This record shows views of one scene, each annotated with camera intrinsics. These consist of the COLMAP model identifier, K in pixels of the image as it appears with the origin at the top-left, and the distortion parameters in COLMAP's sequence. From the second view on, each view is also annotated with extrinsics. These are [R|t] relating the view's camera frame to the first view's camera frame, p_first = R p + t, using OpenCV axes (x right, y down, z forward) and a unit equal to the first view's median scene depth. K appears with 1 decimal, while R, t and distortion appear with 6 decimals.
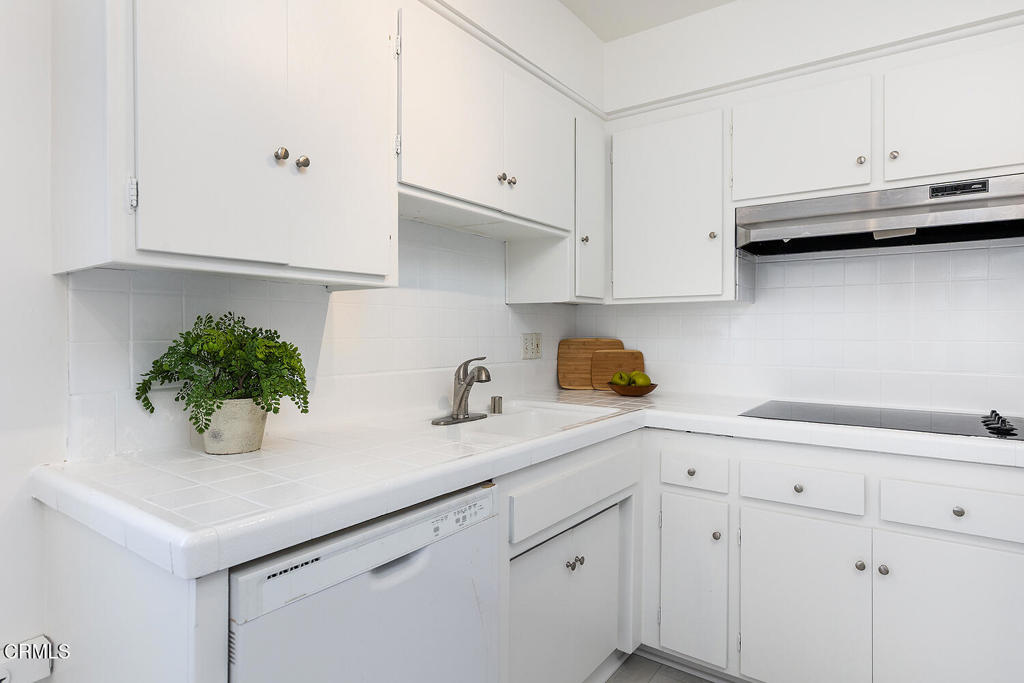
lens RADIAL K [[572.8, 0, 511.4], [0, 572.8, 330.6], [0, 0, 1]] dist [0.001532, 0.000463]
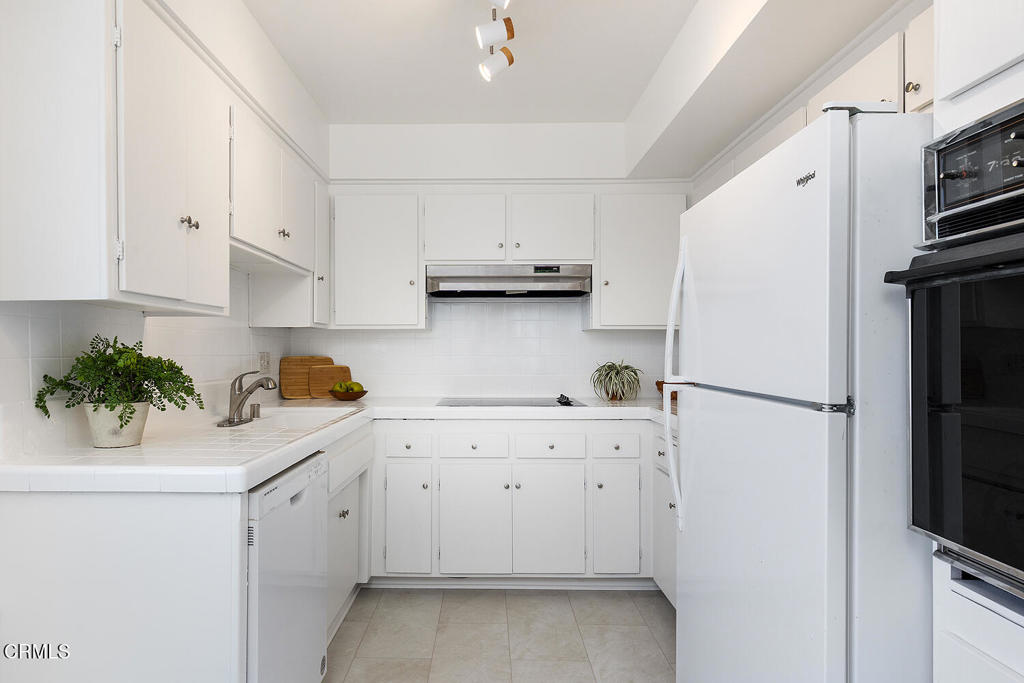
lens RADIAL K [[536.3, 0, 512.0], [0, 536.3, 341.5], [0, 0, 1]] dist [0.000189, 0.000054]
pose [[0.804124, 0.008963, 0.594394, -0.283443], [0.000651, 0.999872, -0.015958, 0.001247], [-0.594461, 0.013219, 0.804015, -0.257774]]
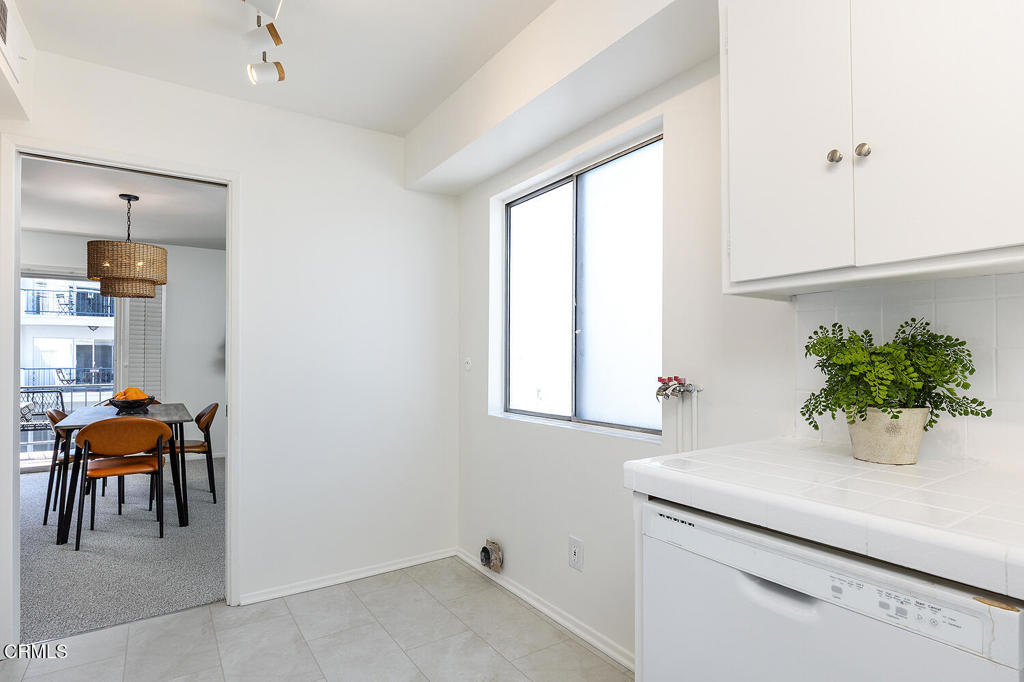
lens RADIAL K [[536.3, 0, 512.0], [0, 536.3, 341.0], [0, 0, 1]] dist [0.000189, 0.000054]
pose [[-0.348643, -0.026989, -0.936867, 0.336782], [-0.003051, 0.999613, -0.027662, 0.018734], [0.937251, -0.006786, -0.348590, 0.410572]]
